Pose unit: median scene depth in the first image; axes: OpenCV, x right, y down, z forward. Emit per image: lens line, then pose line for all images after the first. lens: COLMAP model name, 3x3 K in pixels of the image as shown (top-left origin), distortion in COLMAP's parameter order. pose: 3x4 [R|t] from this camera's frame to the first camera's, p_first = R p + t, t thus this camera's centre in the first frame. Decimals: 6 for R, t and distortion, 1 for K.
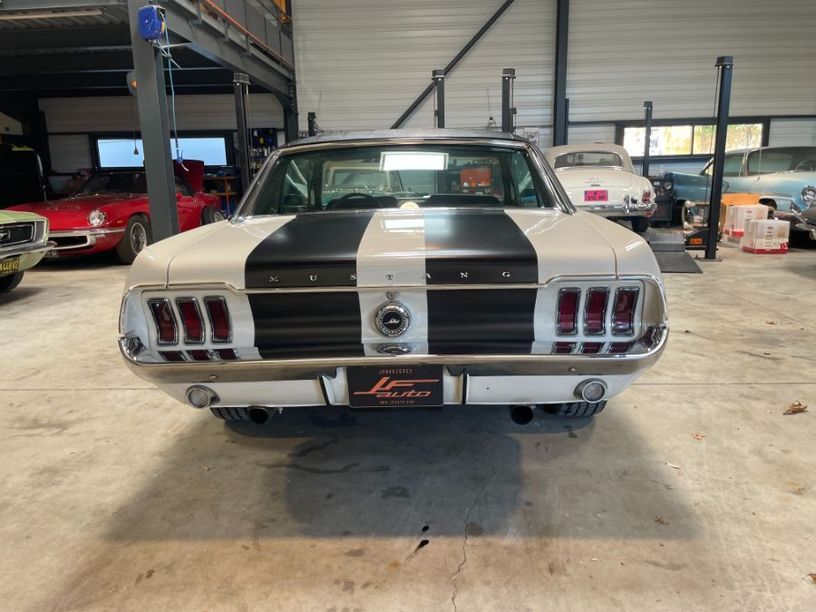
lens RADIAL K [[618.0, 0, 413.2], [0, 618.0, 300.8], [0, 0, 1]] dist [0.100206, -0.135454]
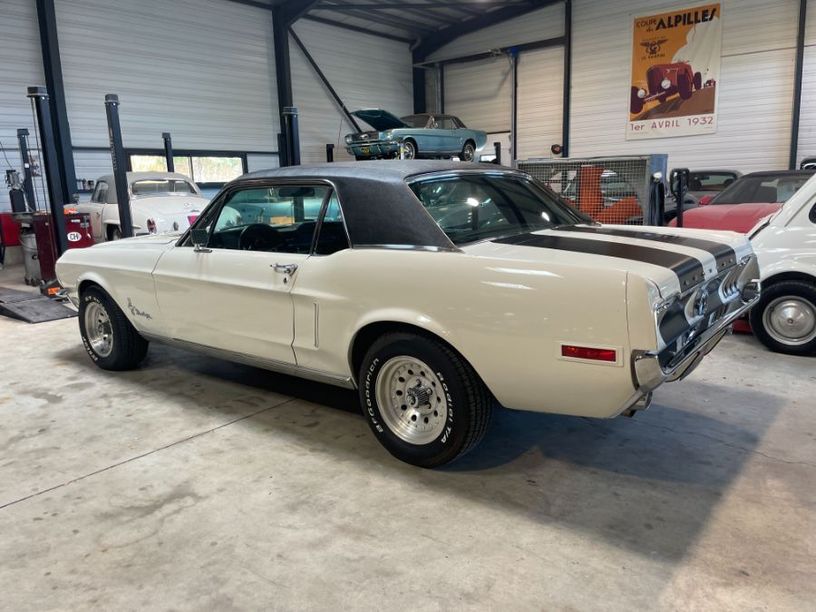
lens RADIAL K [[618.0, 0, 410.5], [0, 618.0, 304.0], [0, 0, 1]] dist [0.100206, -0.135454]
pose [[0.604410, -0.150272, 0.782373, -0.974208], [0.177294, 0.982794, 0.051801, -0.049522], [-0.776695, 0.107401, 0.620652, 0.174807]]
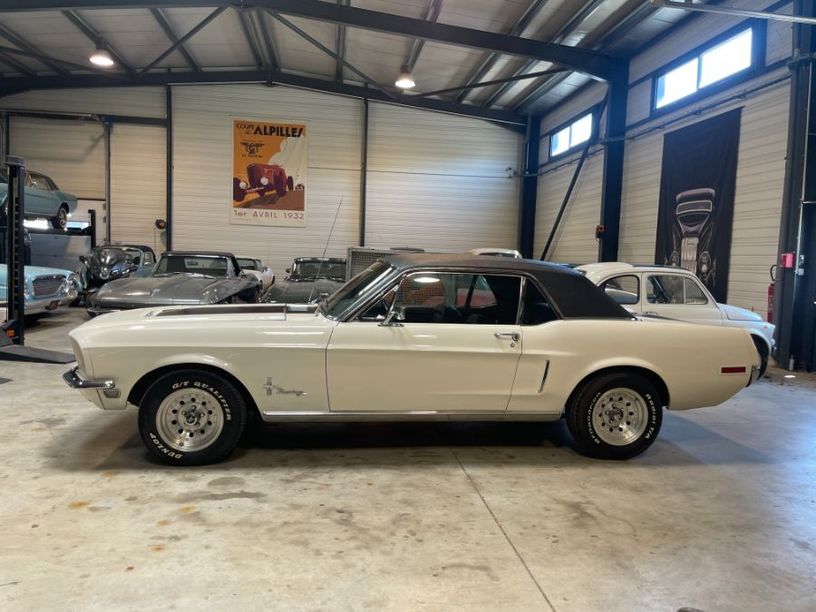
lens RADIAL K [[618.0, 0, 402.4], [0, 618.0, 303.9], [0, 0, 1]] dist [0.100206, -0.135454]
pose [[-0.158892, -0.056738, 0.985664, -1.582292], [0.163175, 0.983108, 0.082895, -0.309299], [-0.973718, 0.174007, -0.146950, 1.373377]]
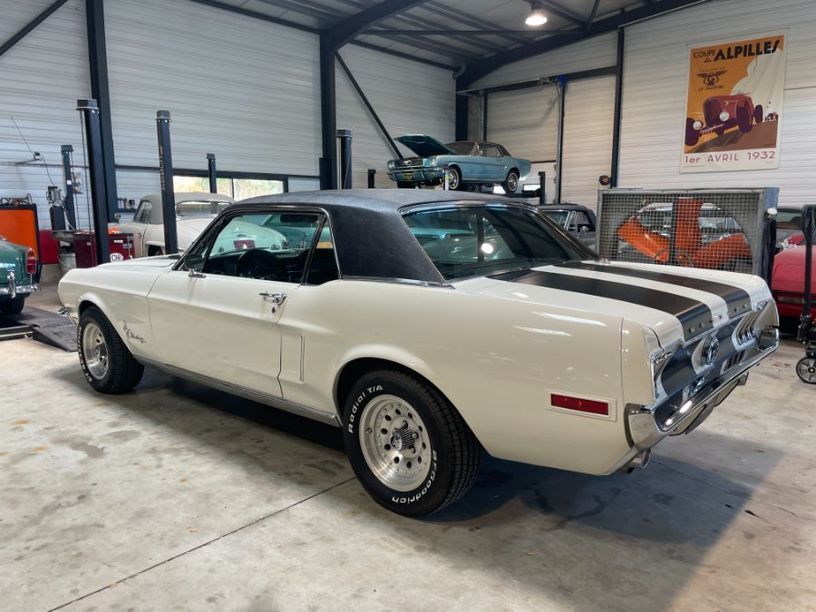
lens RADIAL K [[618.0, 0, 409.2], [0, 618.0, 303.1], [0, 0, 1]] dist [0.100206, -0.135454]
pose [[0.637512, -0.095024, 0.764558, -0.903790], [0.144058, 0.989565, 0.002870, -0.102198], [-0.756853, 0.108311, 0.644548, 0.404032]]
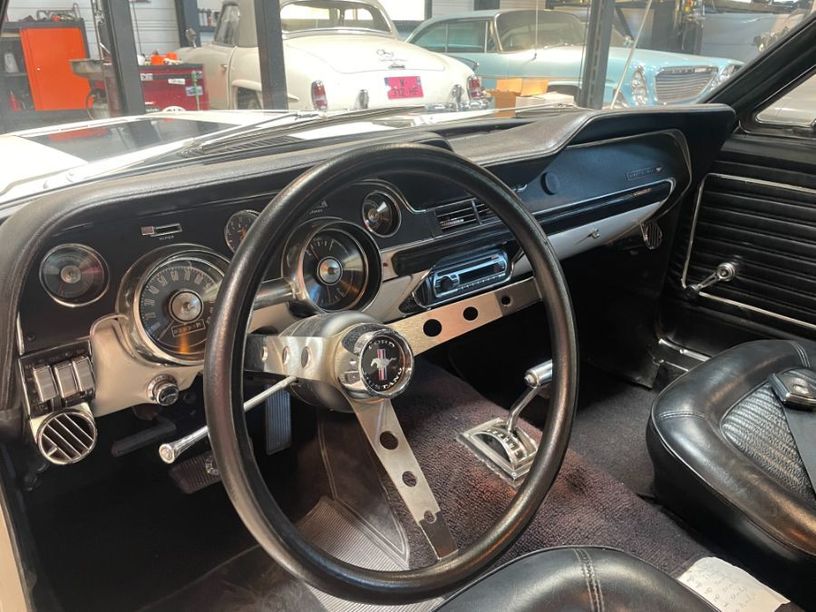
lens RADIAL K [[618.0, 0, 388.5], [0, 618.0, 310.8], [0, 0, 1]] dist [0.100206, -0.135454]
pose [[0.772364, -0.235779, 0.589799, -0.228225], [0.116330, 0.965355, 0.233573, -0.304432], [-0.624437, -0.111792, 0.773034, 1.573327]]
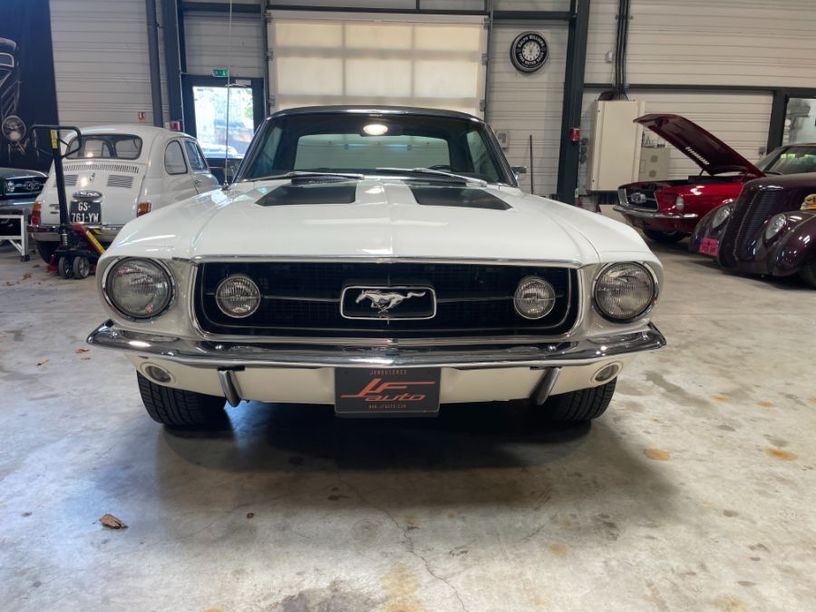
lens RADIAL K [[618.0, 0, 403.8], [0, 618.0, 298.4], [0, 0, 1]] dist [0.100206, -0.135454]
pose [[-0.996323, 0.025030, -0.081944, 0.043870], [-0.009801, 0.916809, 0.399206, -0.444040], [0.085119, 0.398541, -0.913192, 2.385553]]
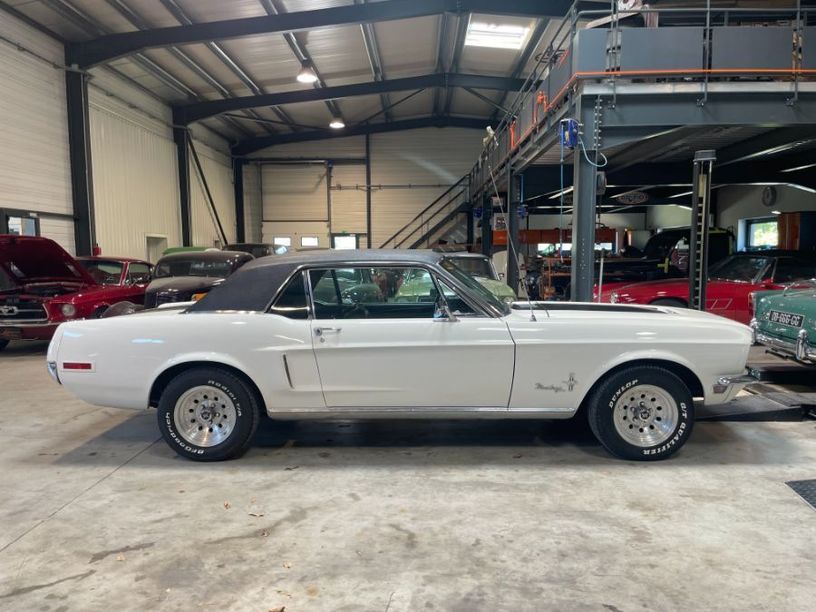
lens RADIAL K [[618.0, 0, 399.6], [0, 618.0, 307.1], [0, 0, 1]] dist [0.100206, -0.135454]
pose [[0.001786, 0.104042, -0.994571, 1.571970], [-0.186205, 0.977213, 0.101892, -0.414031], [0.982509, 0.185012, 0.021119, 1.567391]]
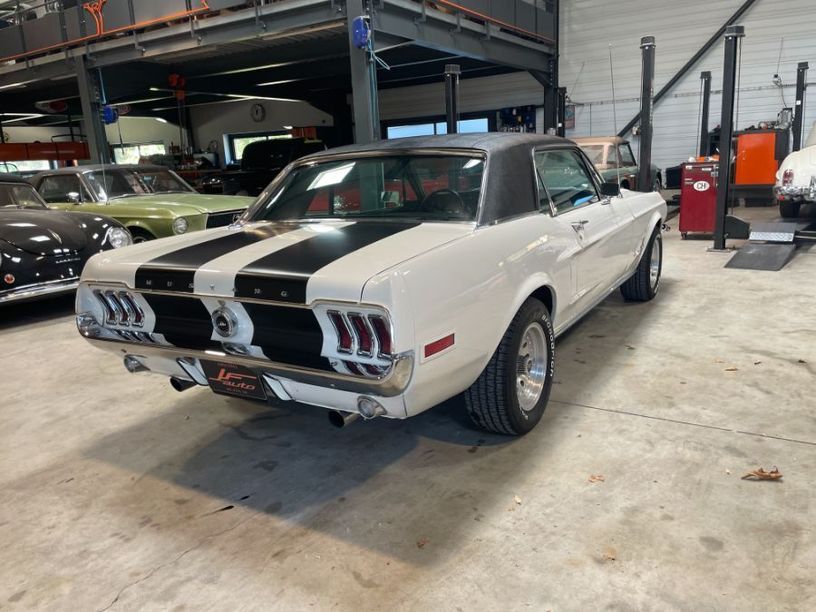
lens RADIAL K [[618.0, 0, 414.3], [0, 618.0, 302.7], [0, 0, 1]] dist [0.100206, -0.135454]
pose [[0.870462, 0.086856, -0.484511, 0.562750], [-0.061271, 0.995773, 0.068429, -0.073305], [0.488406, -0.029878, 0.872105, 0.079817]]
